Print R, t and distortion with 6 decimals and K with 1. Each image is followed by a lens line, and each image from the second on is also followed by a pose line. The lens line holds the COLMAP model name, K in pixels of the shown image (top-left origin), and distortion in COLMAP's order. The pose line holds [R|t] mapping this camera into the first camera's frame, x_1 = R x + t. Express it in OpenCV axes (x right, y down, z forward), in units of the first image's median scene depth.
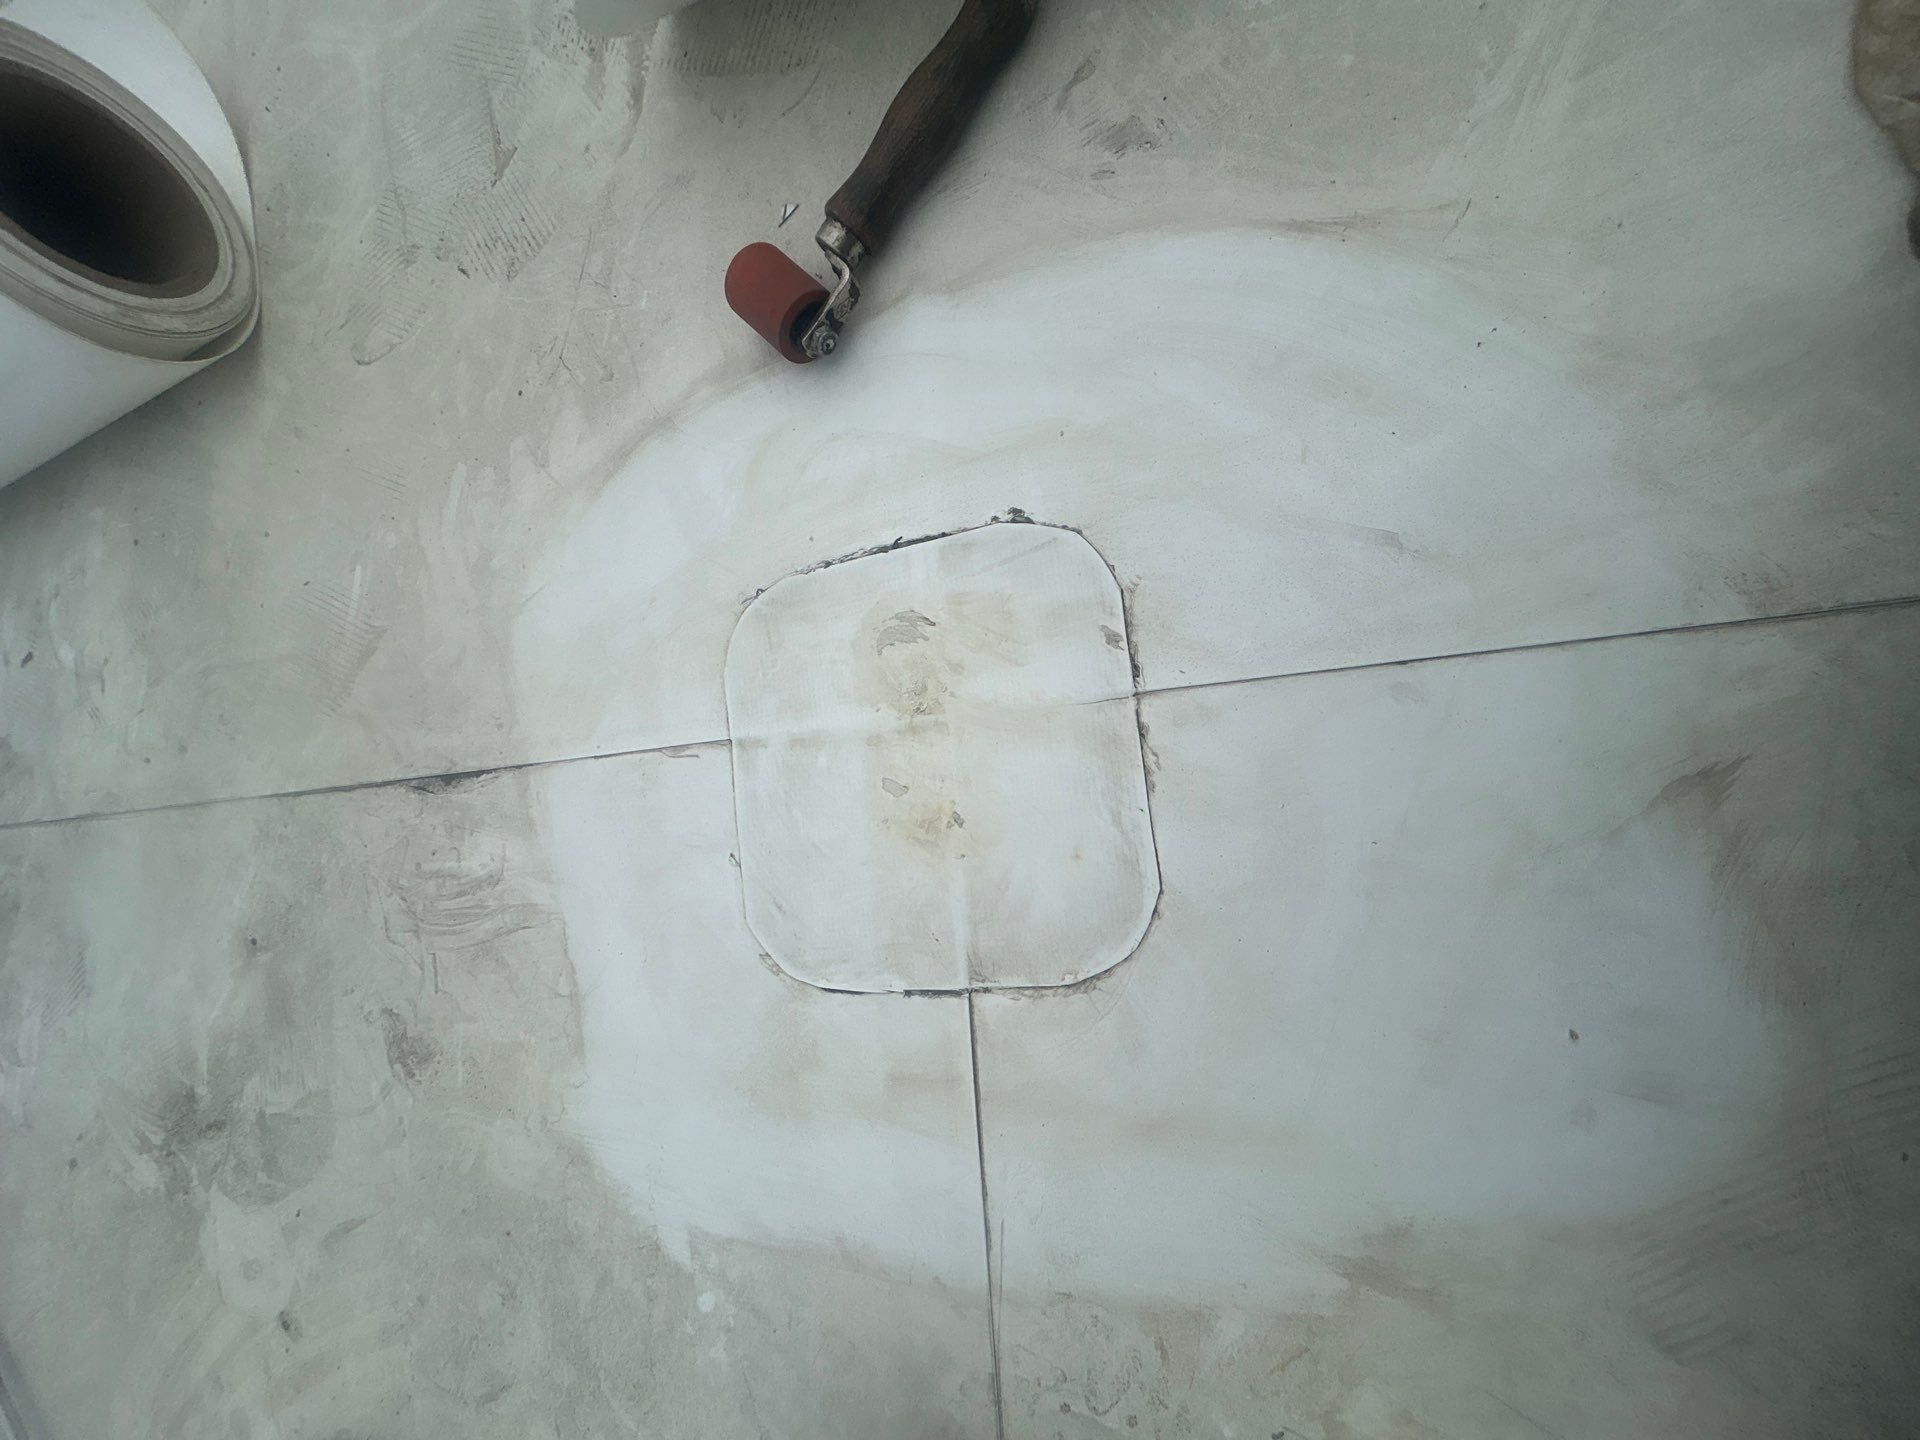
lens RADIAL K [[767.9, 0, 962.3], [0, 767.9, 724.0], [0, 0, 1]] dist [0.003659, 0.000192]
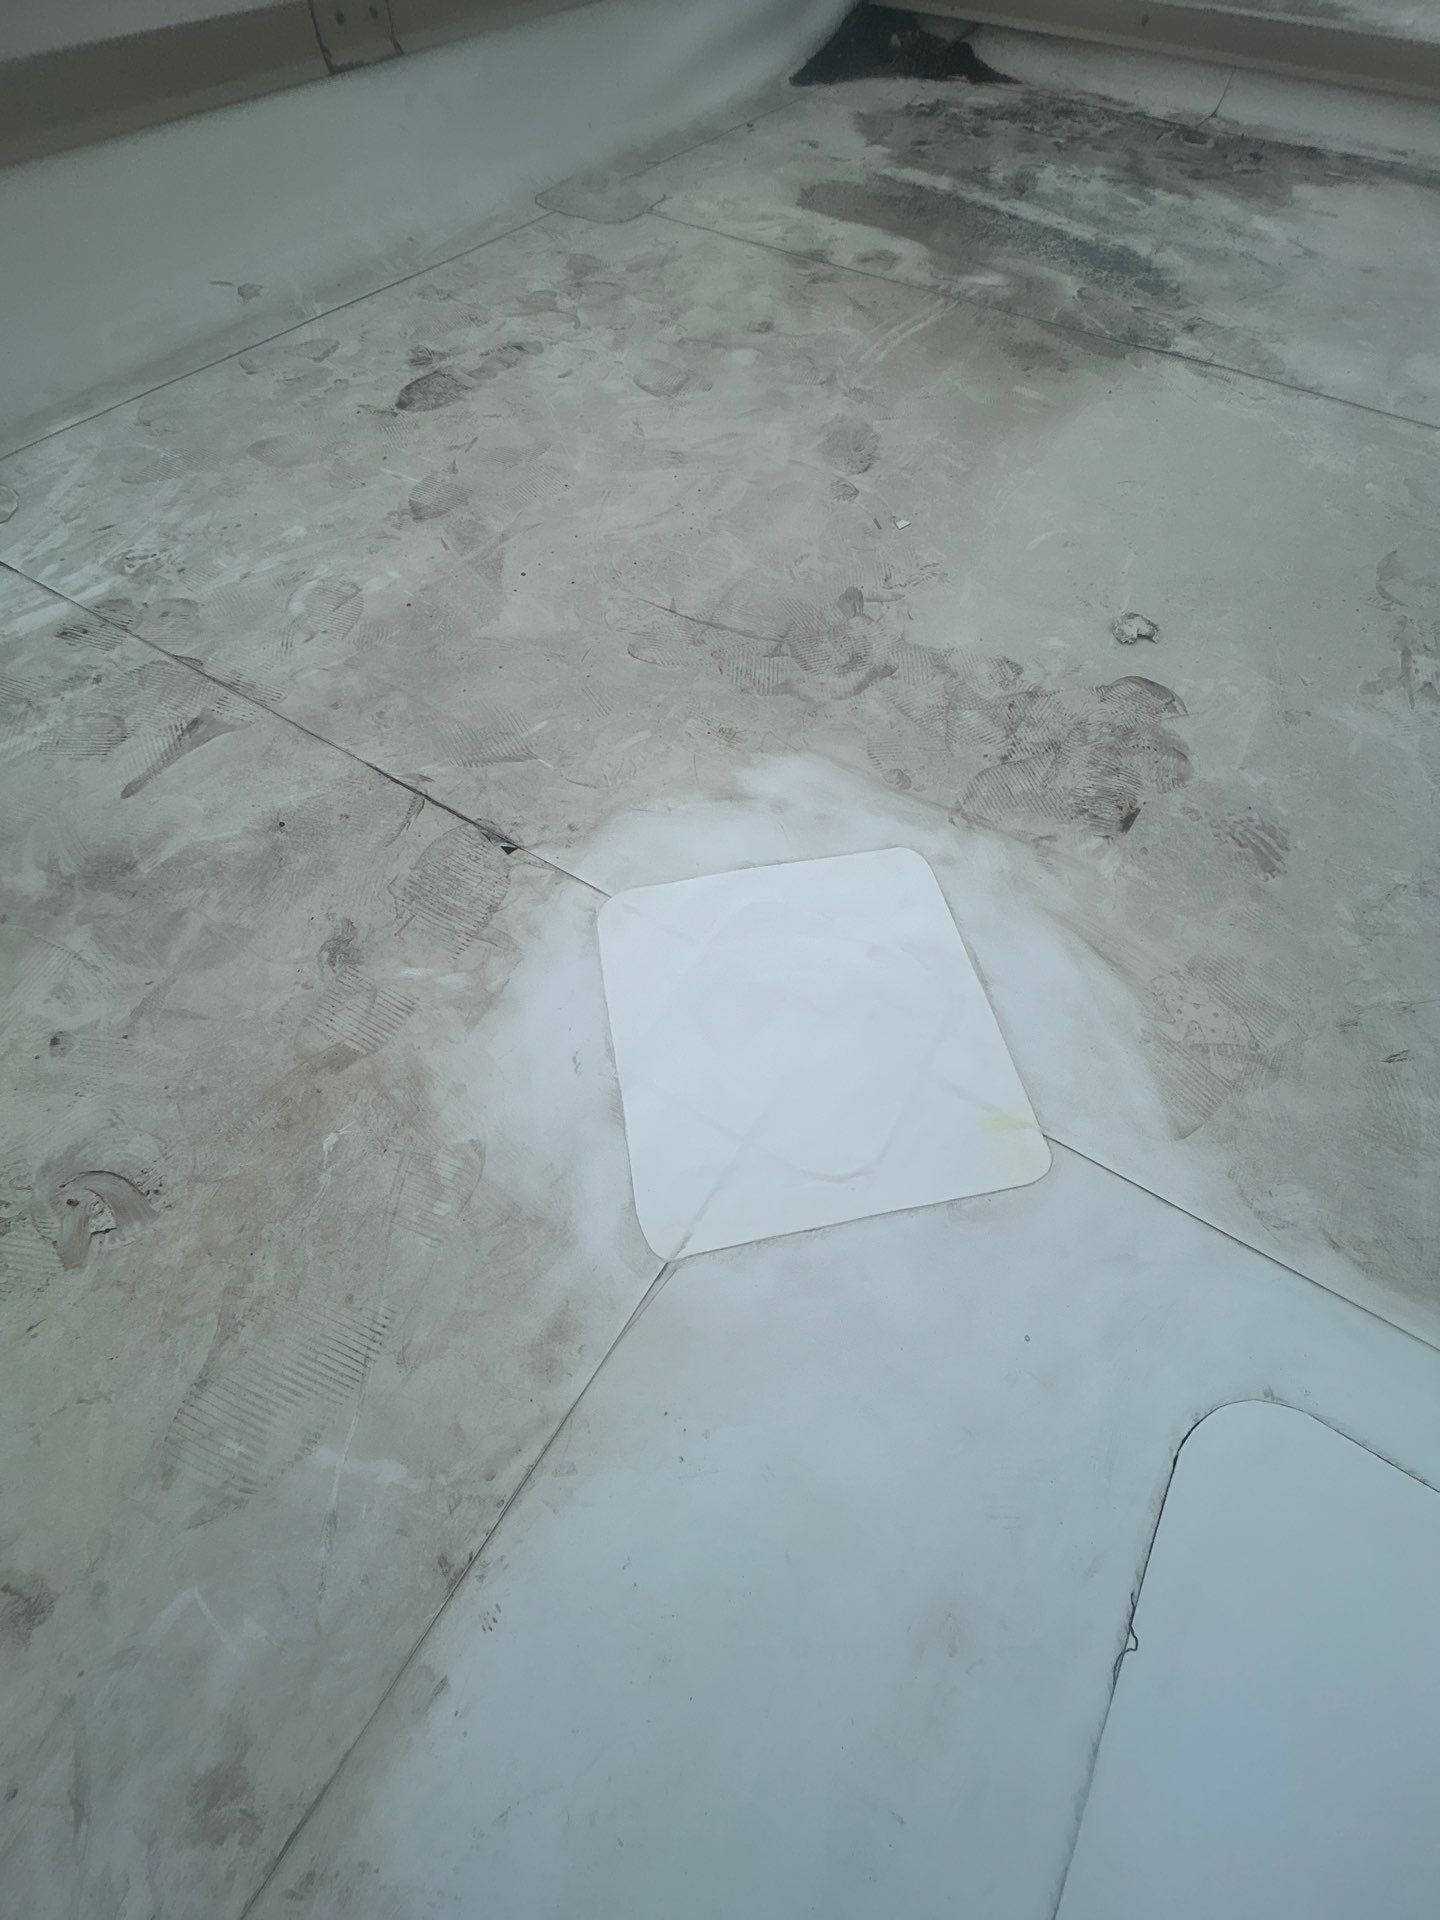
lens RADIAL K [[767.9, 0, 719.1], [0, 767.9, 957.9], [0, 0, 1]] dist [0.003659, 0.000192]
pose [[0.738818, 0.673764, 0.013788, -0.224993], [-0.615149, 0.682616, -0.394496, 0.526790], [-0.275209, 0.282979, 0.918794, -0.399121]]
